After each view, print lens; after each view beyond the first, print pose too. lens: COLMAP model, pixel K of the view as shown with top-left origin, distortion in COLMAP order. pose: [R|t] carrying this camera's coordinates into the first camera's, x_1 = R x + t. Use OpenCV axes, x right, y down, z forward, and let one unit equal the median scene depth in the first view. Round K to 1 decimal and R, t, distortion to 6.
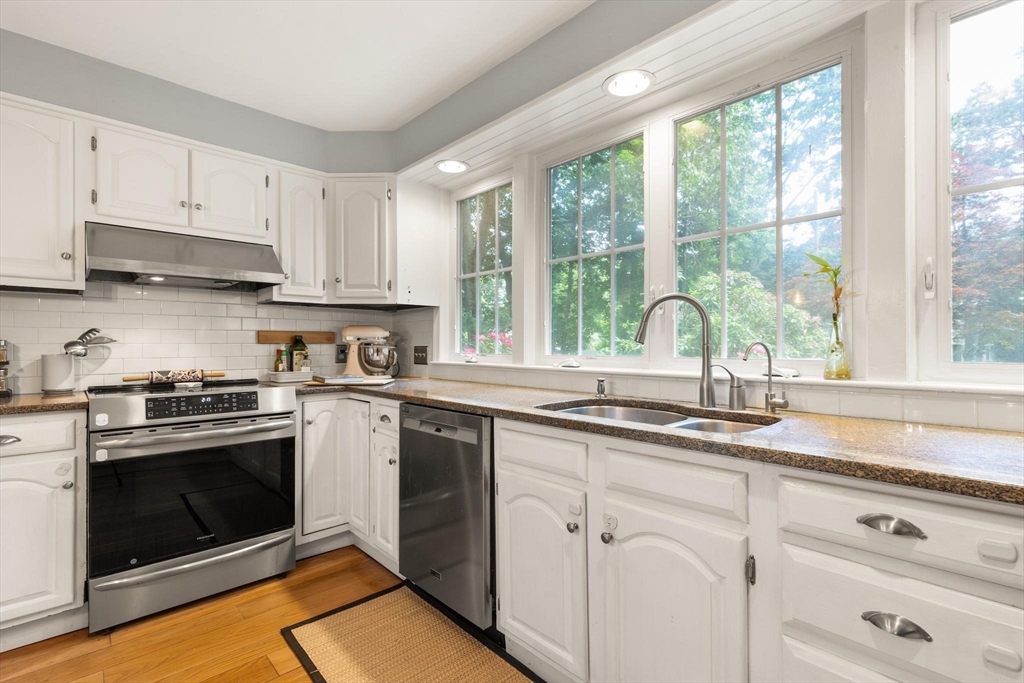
lens RADIAL K [[471.1, 0, 512.0], [0, 471.1, 341.5], [0, 0, 1]] dist [0.001516, 0.000125]
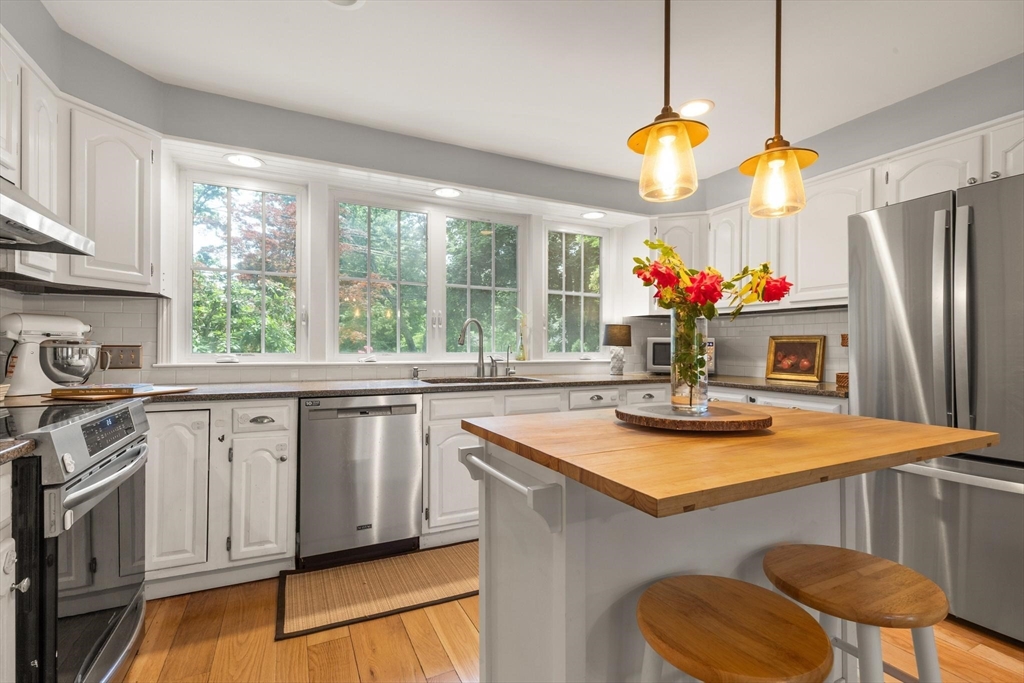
lens RADIAL K [[471.1, 0, 512.0], [0, 471.1, 341.5], [0, 0, 1]] dist [0.001516, 0.000125]
pose [[0.295610, 0.010714, 0.955249, -1.091699], [-0.013867, 0.999880, -0.006924, 0.000417], [-0.955208, -0.011199, 0.295723, 0.222559]]
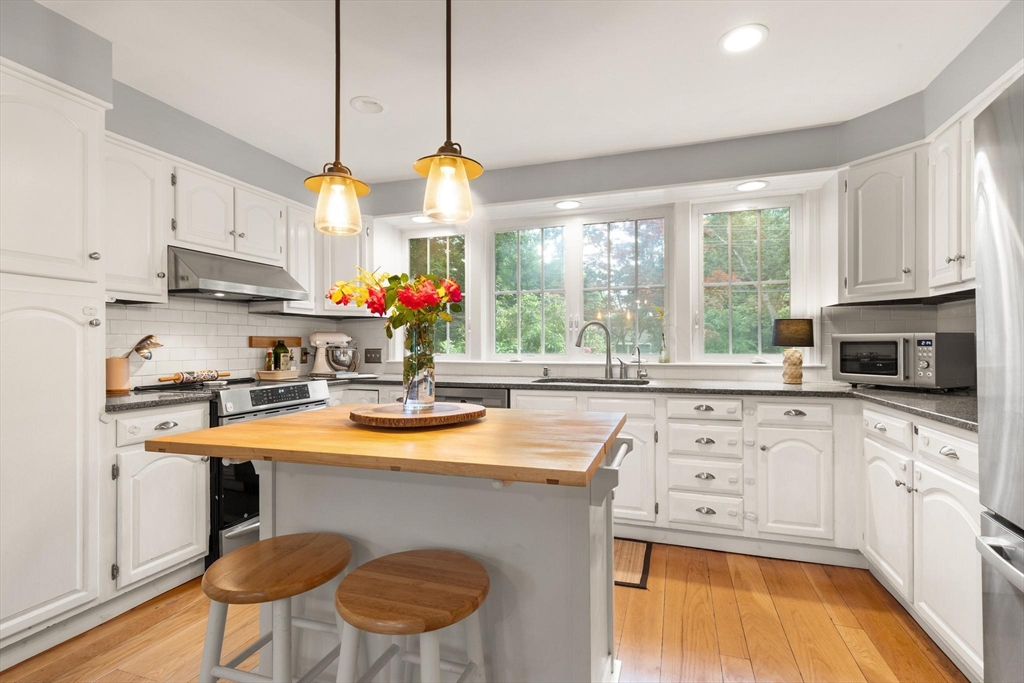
lens RADIAL K [[474.3, 0, 509.8], [0, 474.3, 342.3], [0, 0, 1]] dist [0.001080, 0.000218]
pose [[0.885215, 0.000571, 0.465183, -0.673354], [-0.000814, 1.000000, 0.000322, -0.011738], [-0.465182, -0.000664, 0.885215, -0.436795]]
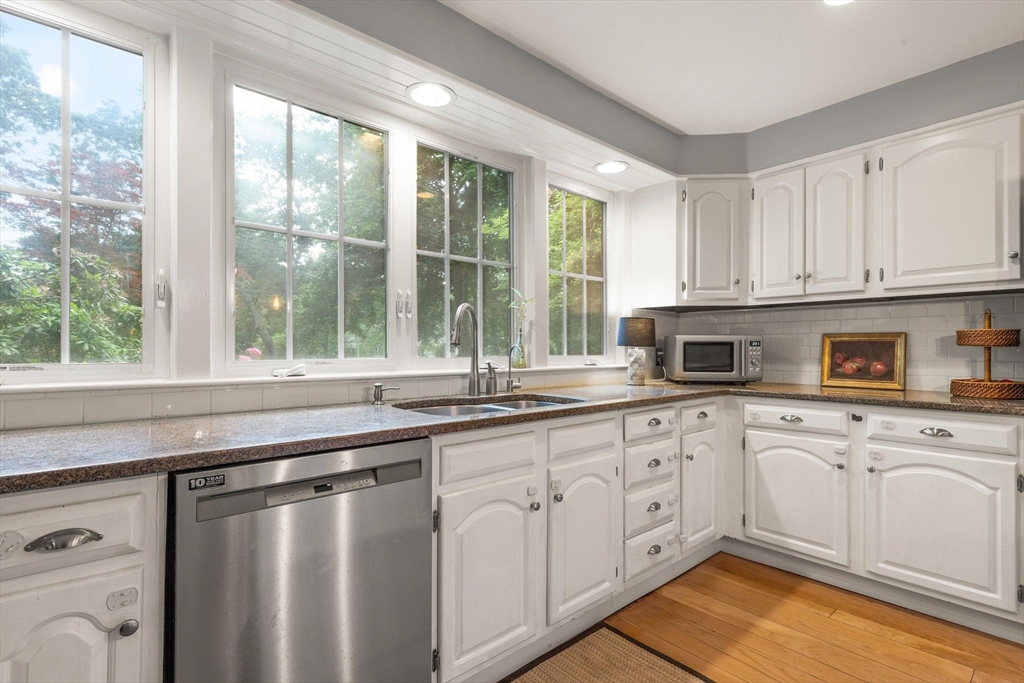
lens RADIAL K [[481.9, 0, 513.9], [0, 481.9, 342.9], [0, 0, 1]] dist [0.001357, 0.000272]
pose [[0.033233, 0.010195, 0.999396, -0.670396], [-0.009933, 0.999902, -0.009870, 0.005900], [-0.999398, -0.009599, 0.033332, 0.648303]]
